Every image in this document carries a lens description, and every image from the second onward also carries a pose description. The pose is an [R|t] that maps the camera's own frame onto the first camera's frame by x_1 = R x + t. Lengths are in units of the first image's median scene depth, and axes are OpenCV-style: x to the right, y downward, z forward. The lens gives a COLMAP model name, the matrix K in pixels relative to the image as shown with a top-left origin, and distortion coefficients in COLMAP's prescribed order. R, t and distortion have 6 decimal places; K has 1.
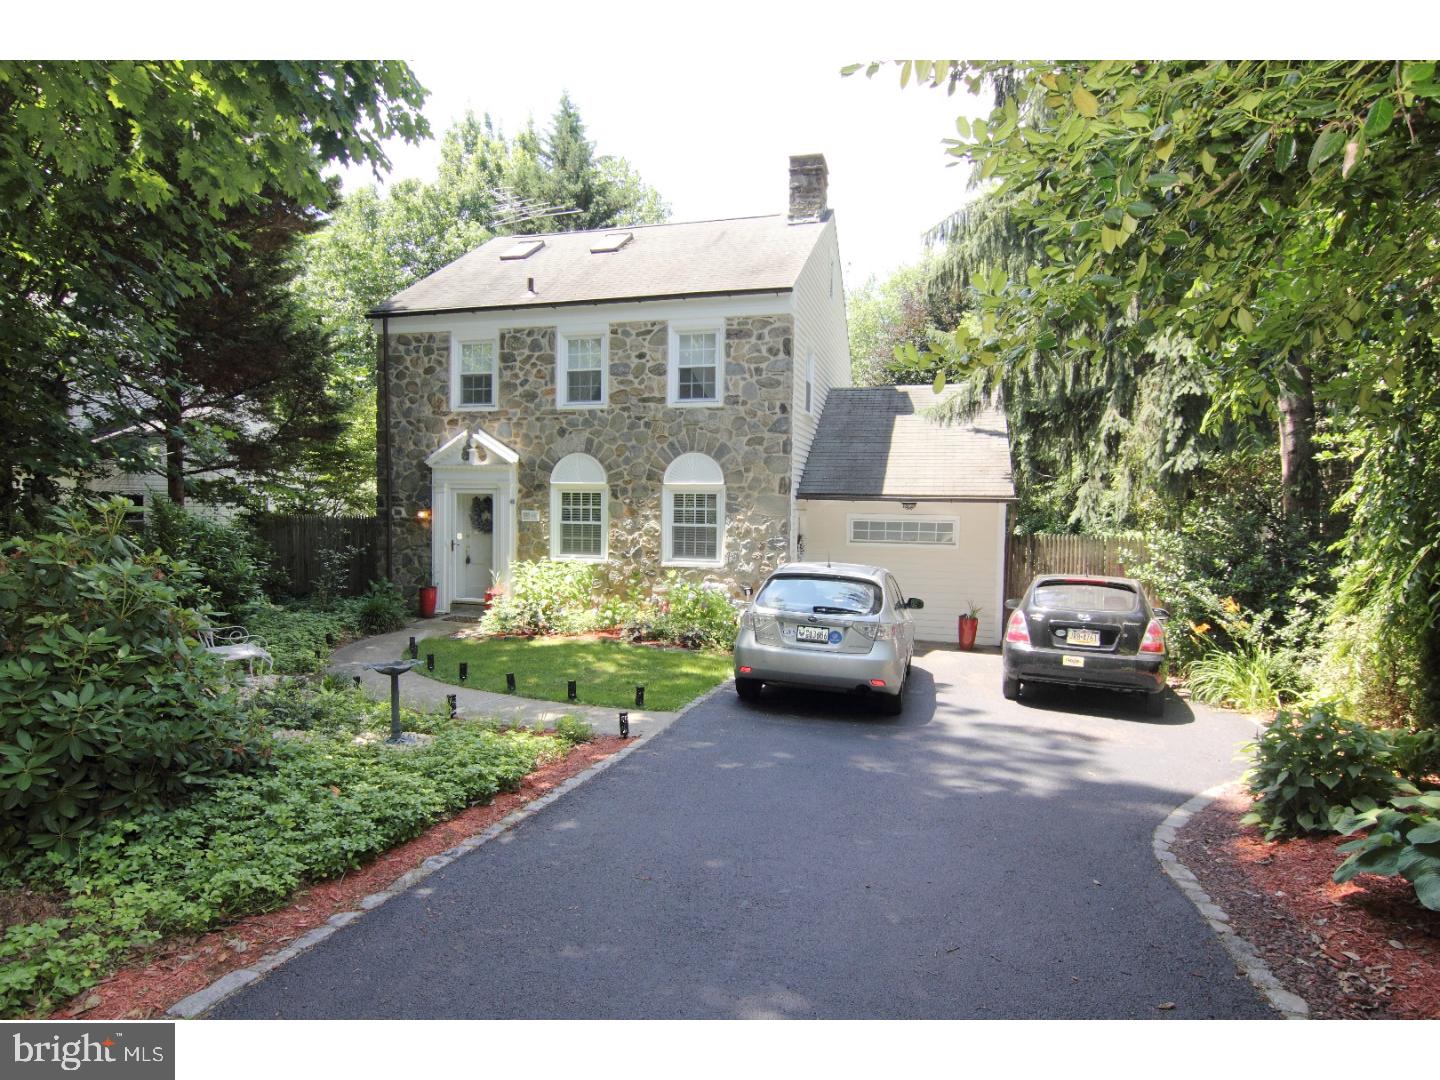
lens RADIAL K [[808.8, 0, 720.0], [0, 808.8, 540.0], [0, 0, 1]] dist [0.025832, -0.030467]
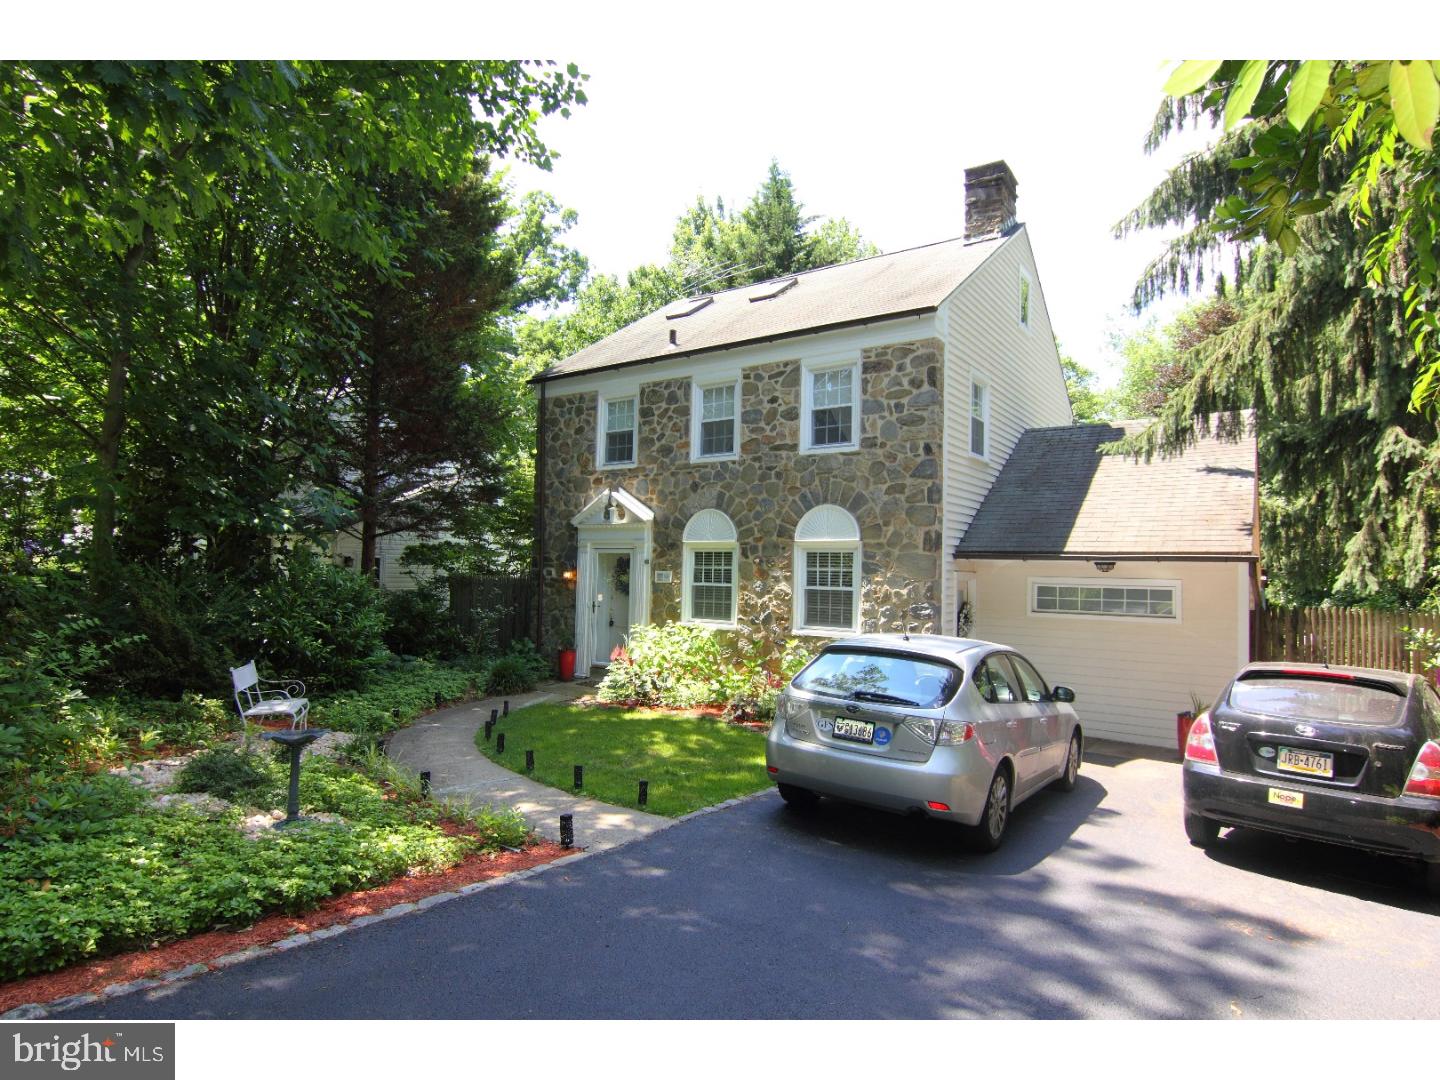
lens RADIAL K [[808.8, 0, 720.0], [0, 808.8, 540.0], [0, 0, 1]] dist [0.025832, -0.030467]
pose [[0.944528, -0.008118, -0.328332, 0.140725], [-0.020207, 0.996364, -0.082764, 0.004188], [0.327810, 0.084807, 0.940930, 0.142071]]
